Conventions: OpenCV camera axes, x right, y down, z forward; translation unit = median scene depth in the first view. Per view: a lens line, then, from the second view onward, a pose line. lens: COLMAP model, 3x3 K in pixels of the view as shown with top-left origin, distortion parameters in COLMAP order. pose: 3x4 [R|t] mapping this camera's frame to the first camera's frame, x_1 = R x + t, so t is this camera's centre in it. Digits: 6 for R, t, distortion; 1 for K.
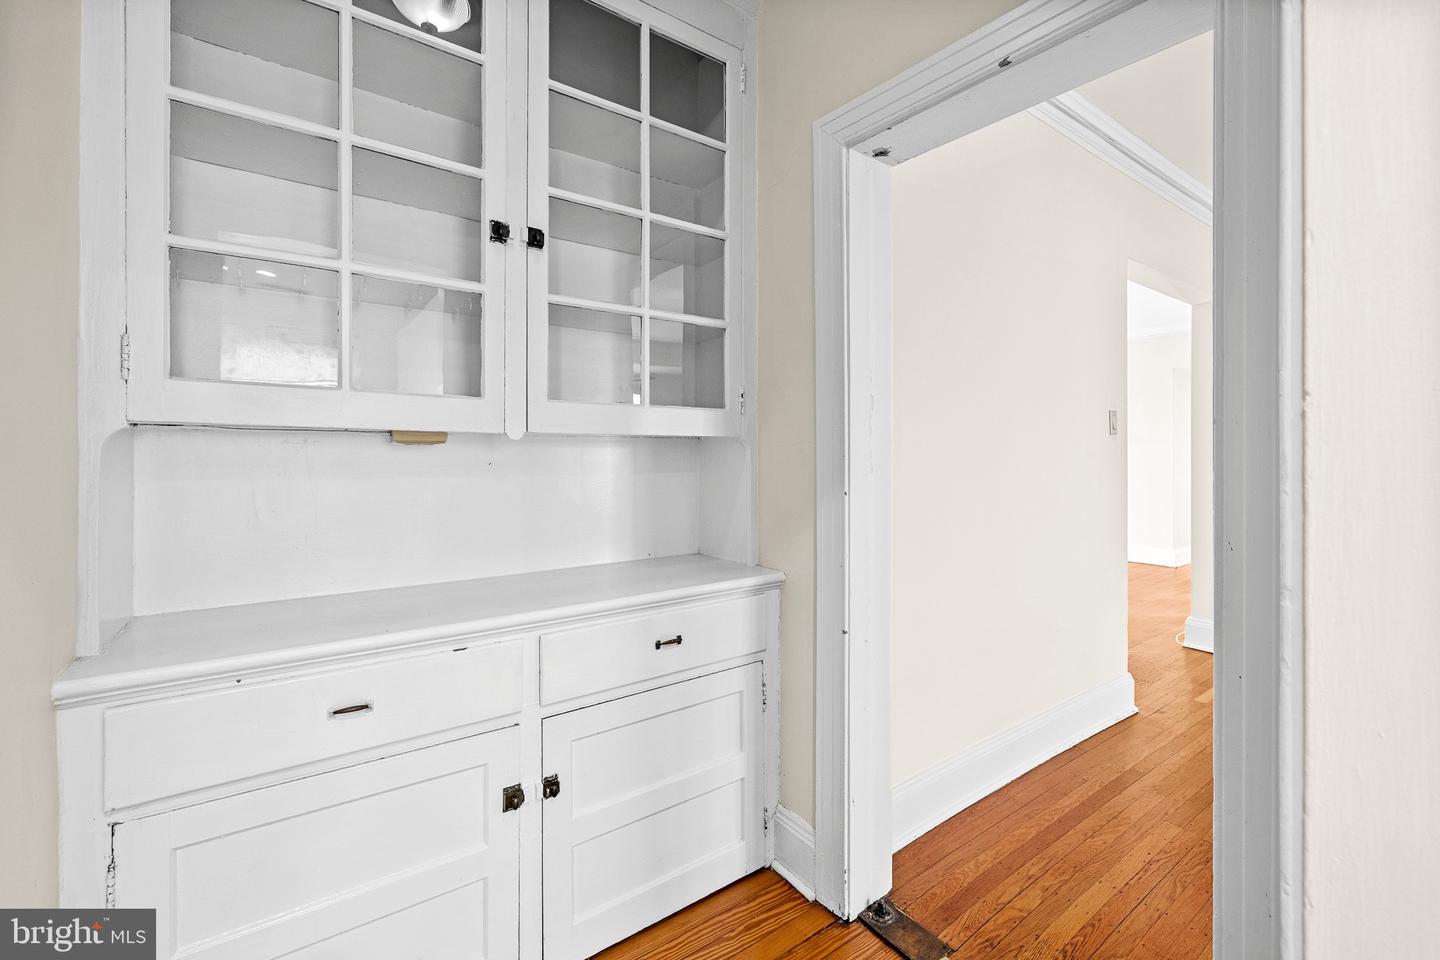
lens RADIAL K [[625.9, 0, 721.2], [0, 625.9, 475.2], [0, 0, 1]] dist [0.002488, 0.001282]
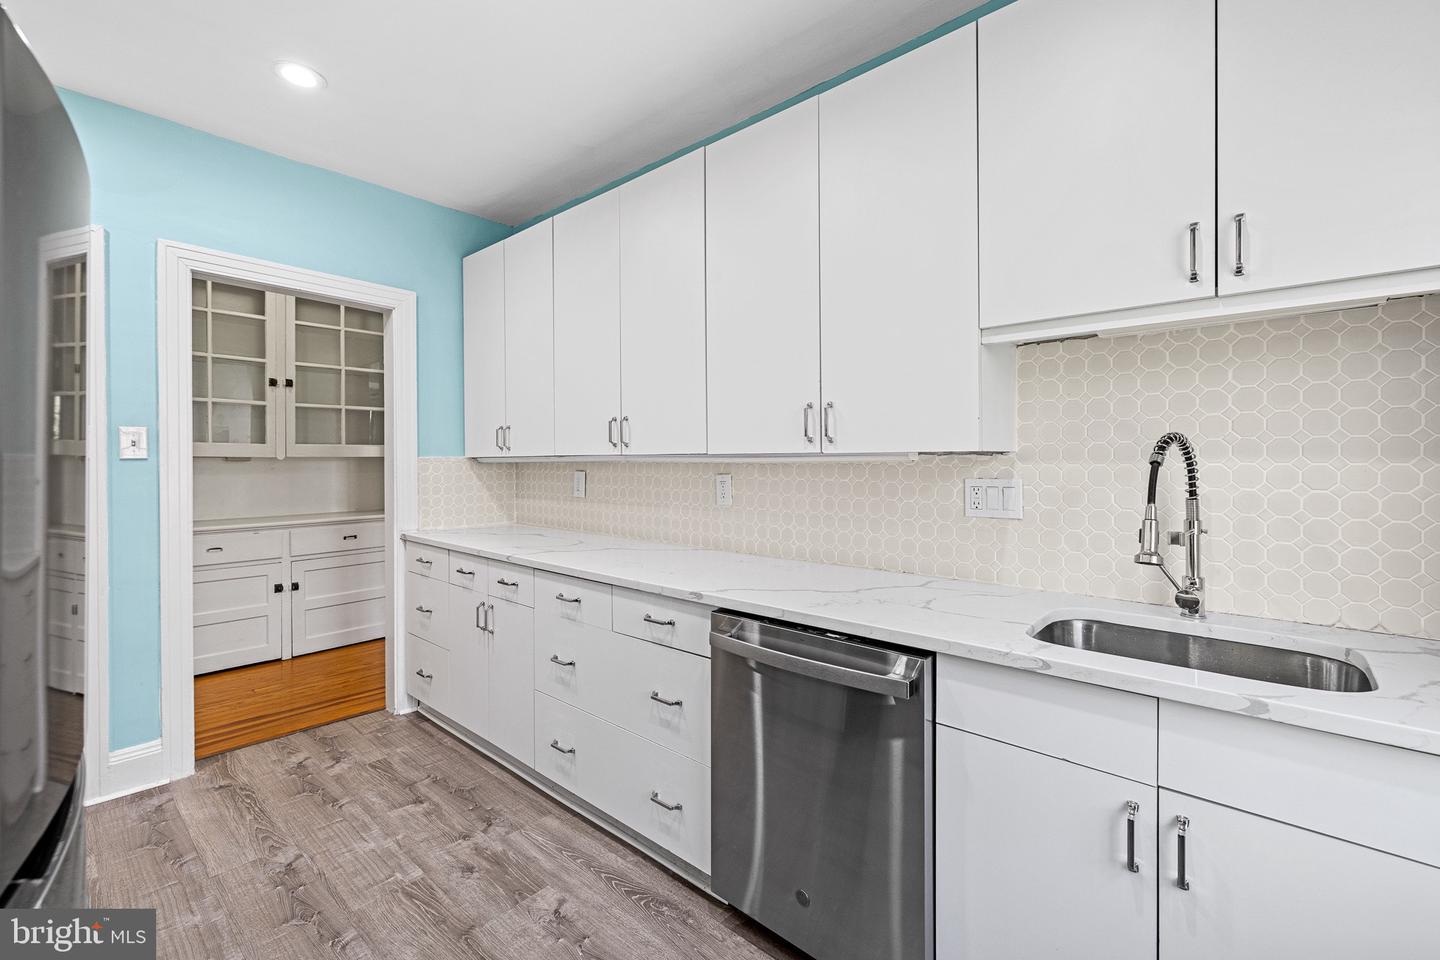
lens RADIAL K [[625.9, 0, 729.6], [0, 625.9, 477.7], [0, 0, 1]] dist [0.002488, 0.001282]
pose [[0.966742, -0.005922, 0.255686, 0.850509], [0.007700, 0.999953, -0.005953, 0.051273], [-0.255639, 0.007724, 0.966742, -2.100333]]
